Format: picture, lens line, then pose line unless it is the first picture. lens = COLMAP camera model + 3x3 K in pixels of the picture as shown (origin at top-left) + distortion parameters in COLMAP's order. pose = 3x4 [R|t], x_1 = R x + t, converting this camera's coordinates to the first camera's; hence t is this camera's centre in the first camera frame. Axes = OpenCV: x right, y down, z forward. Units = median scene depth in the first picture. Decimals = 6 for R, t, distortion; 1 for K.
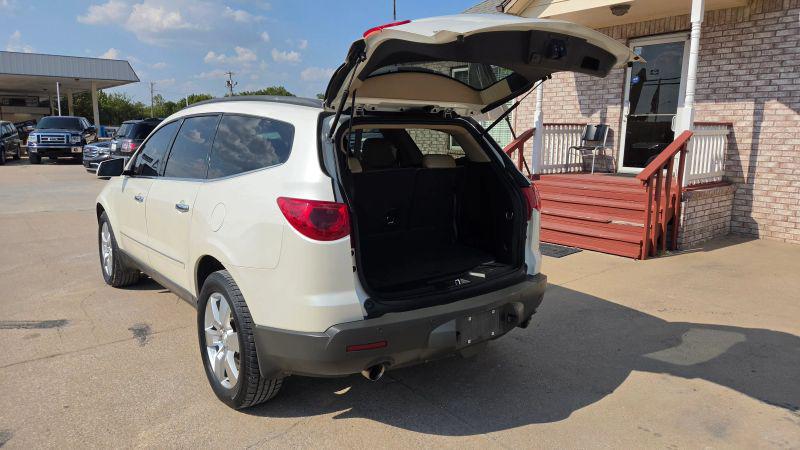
lens RADIAL K [[542.5, 0, 402.1], [0, 542.5, 224.3], [0, 0, 1]] dist [0.066499, -0.058238]
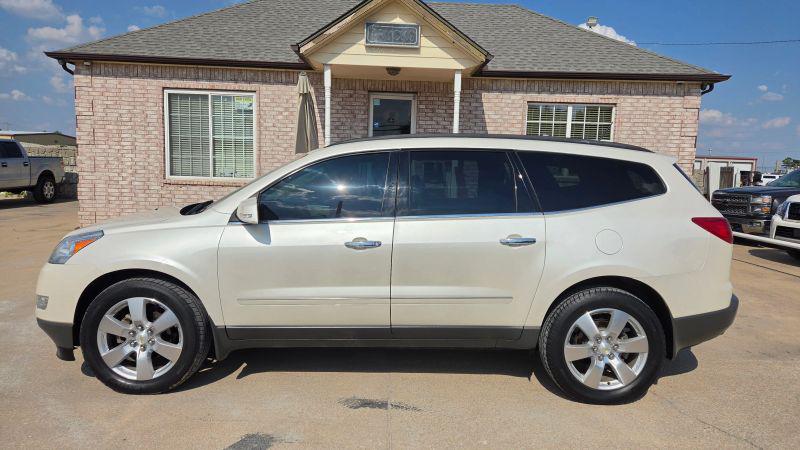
lens RADIAL K [[536.5, 0, 400.0], [0, 536.5, 225.0], [0, 0, 1]] dist [0.071109, -0.055333]
pose [[0.617150, -0.071612, 0.783580, -0.608190], [0.109353, 0.993992, 0.004716, -0.041440], [-0.779210, 0.082776, 0.621273, 0.249590]]
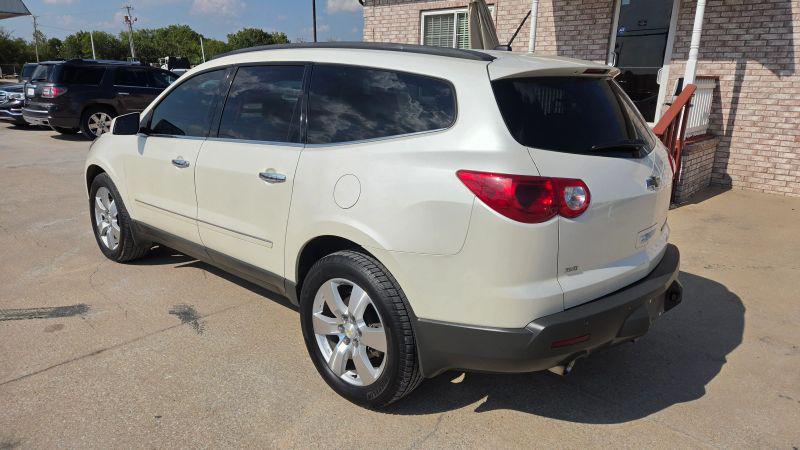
lens RADIAL K [[536.5, 0, 400.0], [0, 536.5, 225.0], [0, 0, 1]] dist [0.071109, -0.055333]
pose [[0.988587, -0.025976, 0.148398, -0.150064], [0.011389, 0.995090, 0.098317, -0.016621], [-0.150223, -0.095505, 0.984028, 0.063613]]
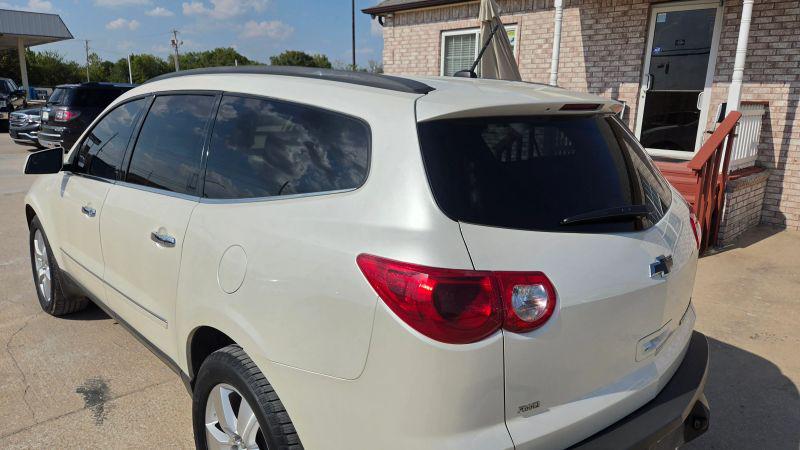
lens RADIAL K [[541.8, 0, 408.3], [0, 541.8, 224.3], [0, 0, 1]] dist [0.066361, -0.054775]
pose [[0.995639, -0.007010, 0.093027, -0.077265], [0.001475, 0.998231, 0.059438, -0.039234], [-0.093279, -0.059042, 0.993888, 0.148021]]
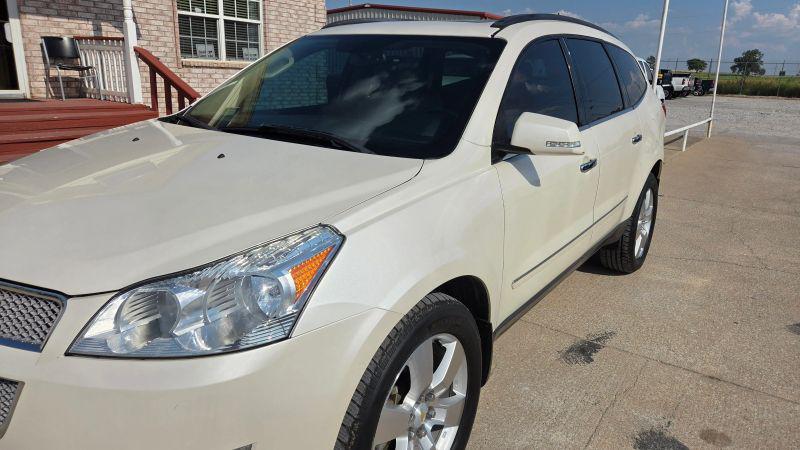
lens RADIAL K [[542.5, 0, 402.1], [0, 542.5, 224.3], [0, 0, 1]] dist [0.066499, -0.058238]
pose [[-0.280224, -0.277547, 0.918935, -0.574704], [0.124473, 0.938702, 0.321474, -0.119419], [-0.951830, 0.204468, -0.228500, 0.769868]]
